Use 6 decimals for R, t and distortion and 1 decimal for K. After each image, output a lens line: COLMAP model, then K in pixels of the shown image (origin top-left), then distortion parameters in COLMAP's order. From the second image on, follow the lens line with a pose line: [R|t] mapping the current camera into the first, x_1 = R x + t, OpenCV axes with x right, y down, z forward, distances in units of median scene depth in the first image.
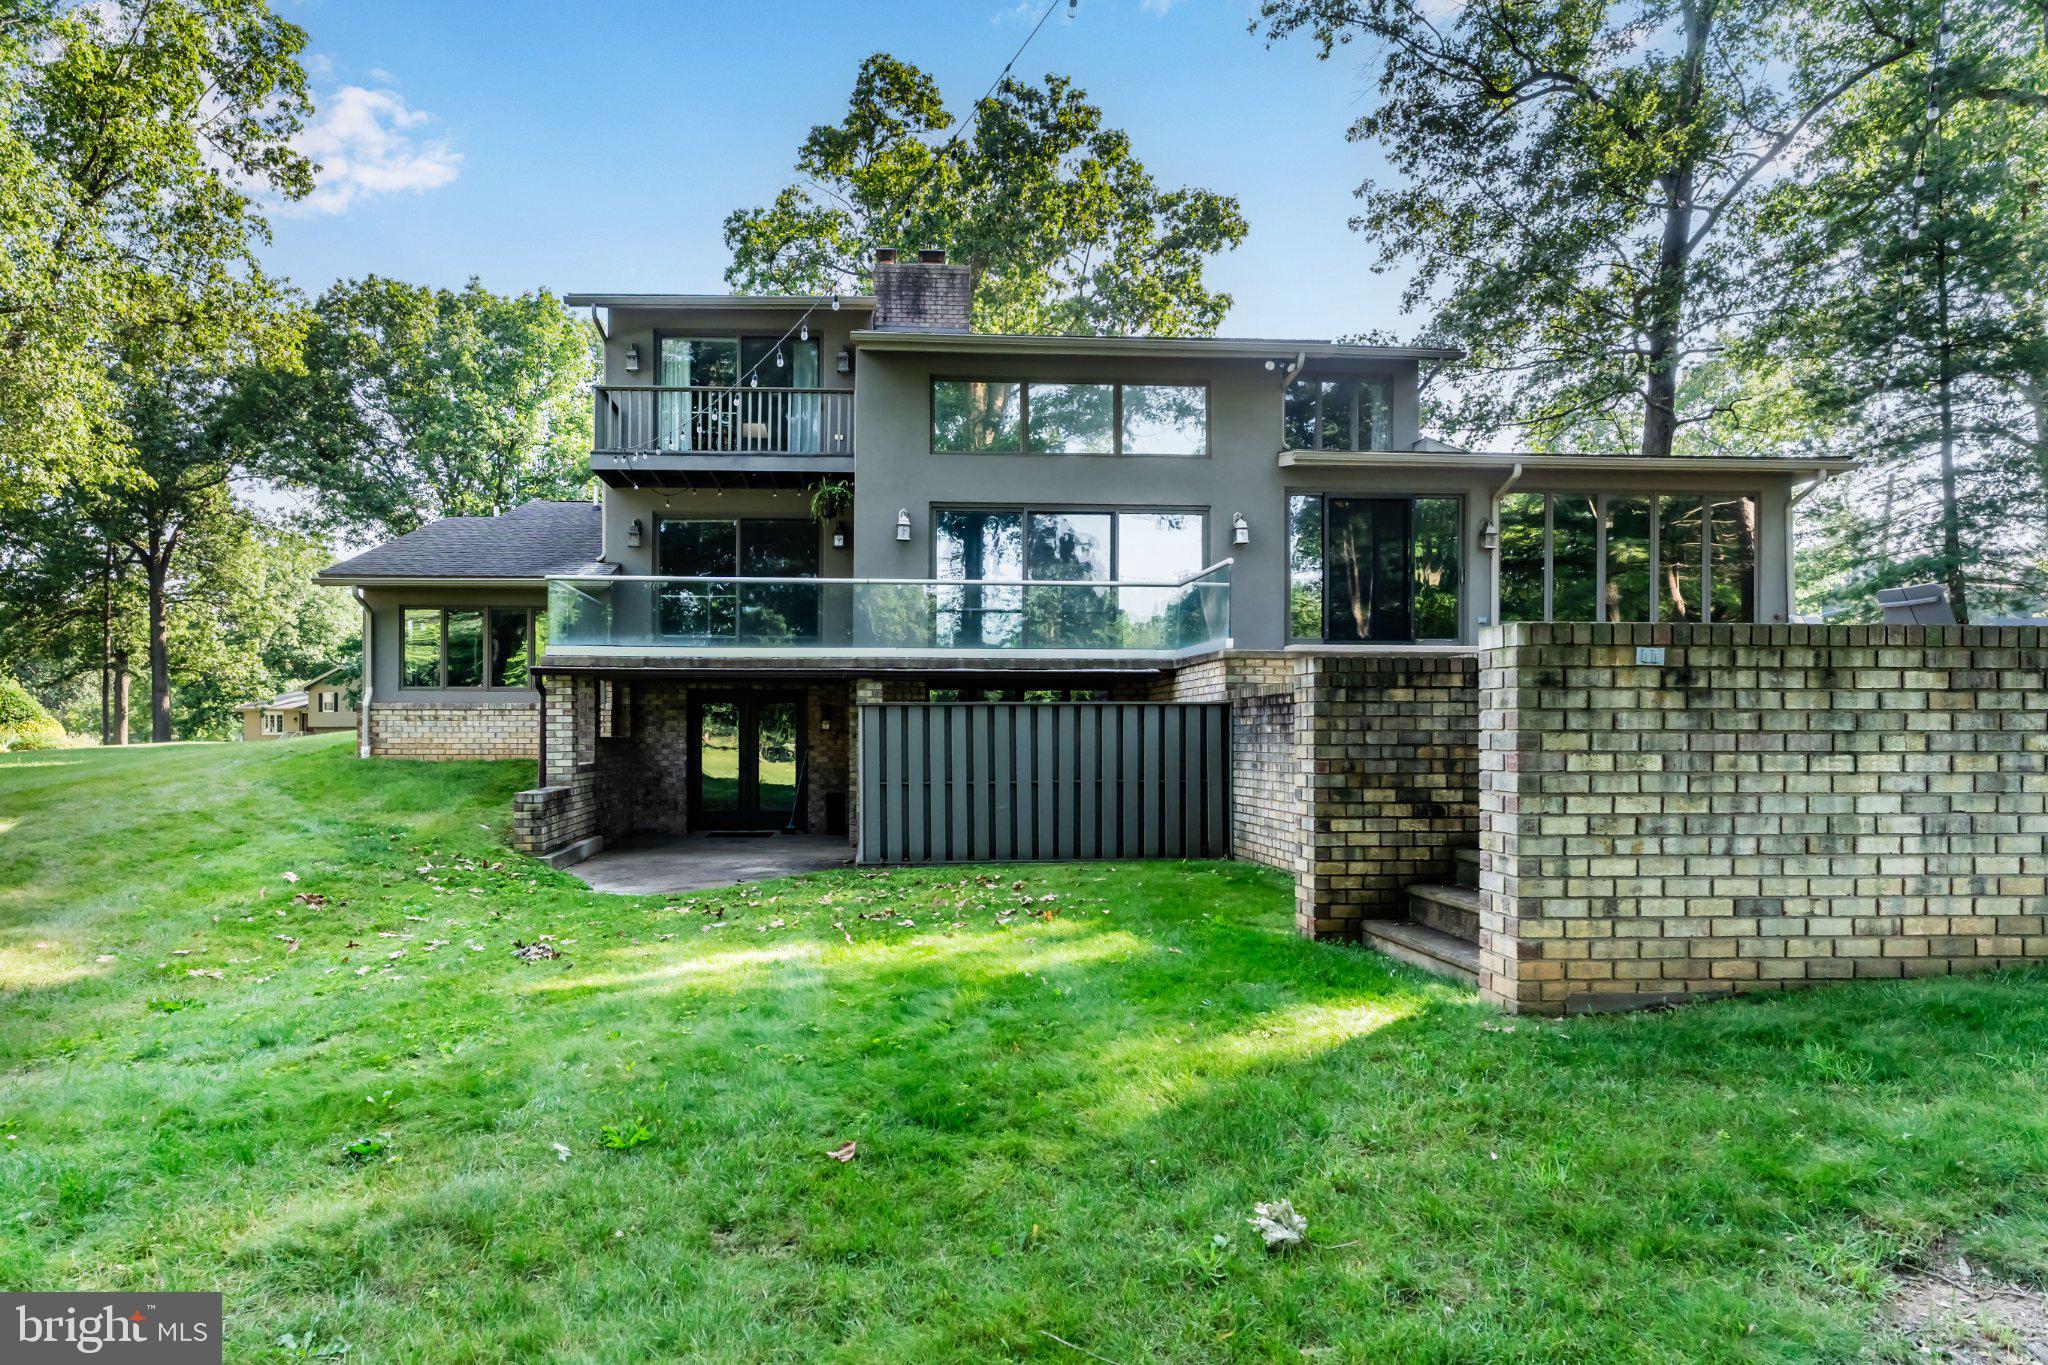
lens RADIAL K [[1026.3, 0, 1024.0], [0, 1026.3, 682.5], [0, 0, 1]] dist [-0.005689, 0.000089]
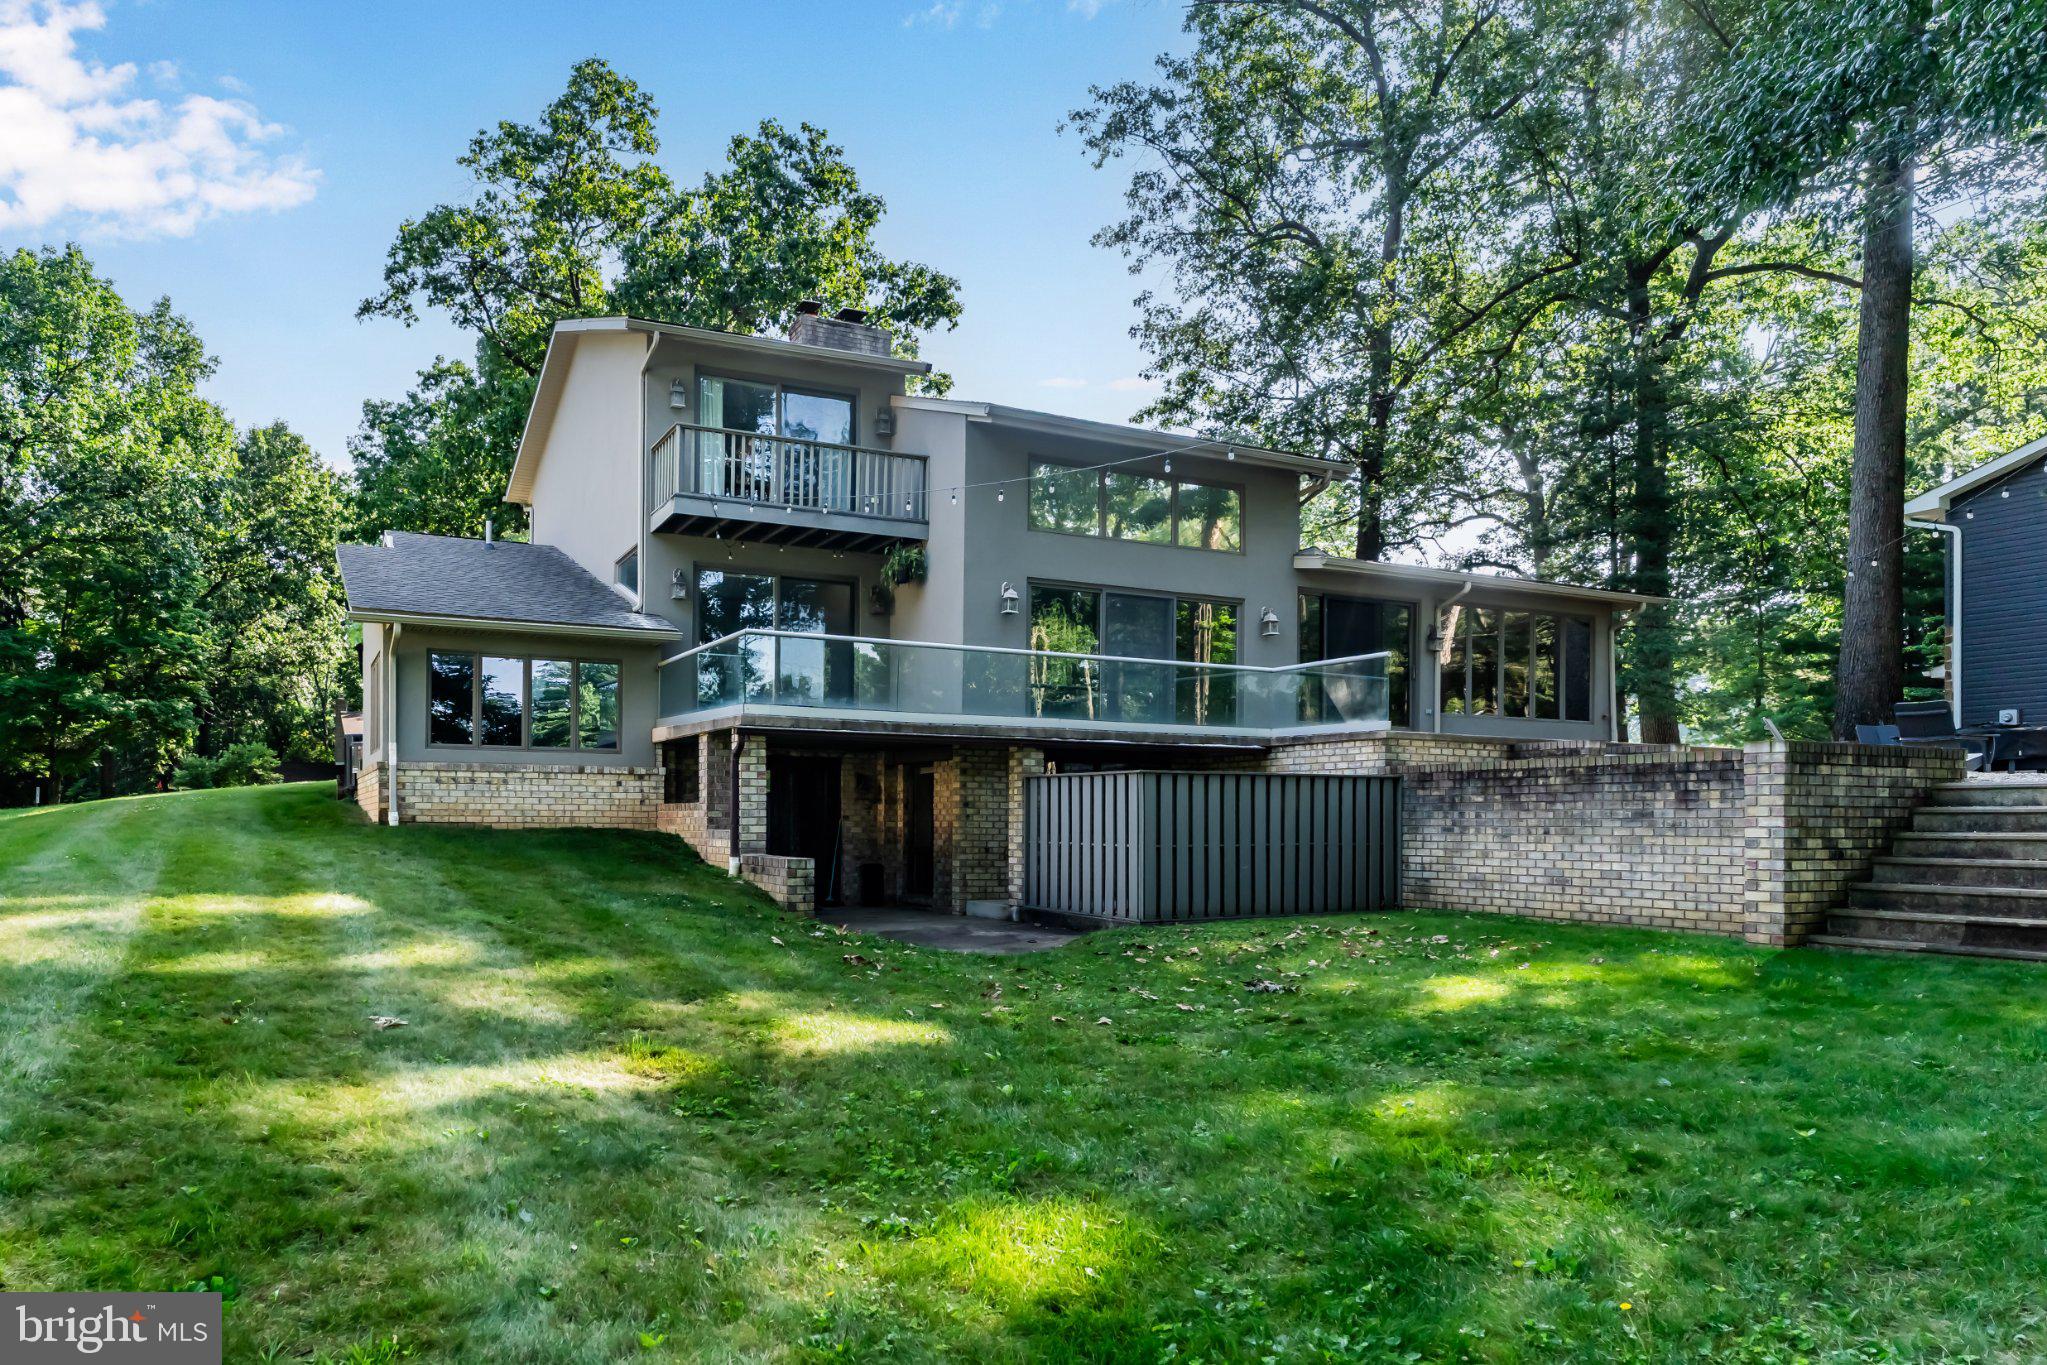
lens RADIAL K [[1049.4, 0, 1022.9], [0, 1049.4, 767.1], [0, 0, 1]] dist [-0.009744, 0.000154]
pose [[0.950126, 0.020024, 0.311221, -0.360275], [-0.021883, 0.999757, 0.002482, 0.009635], [-0.311096, -0.009168, 0.950334, 0.005623]]
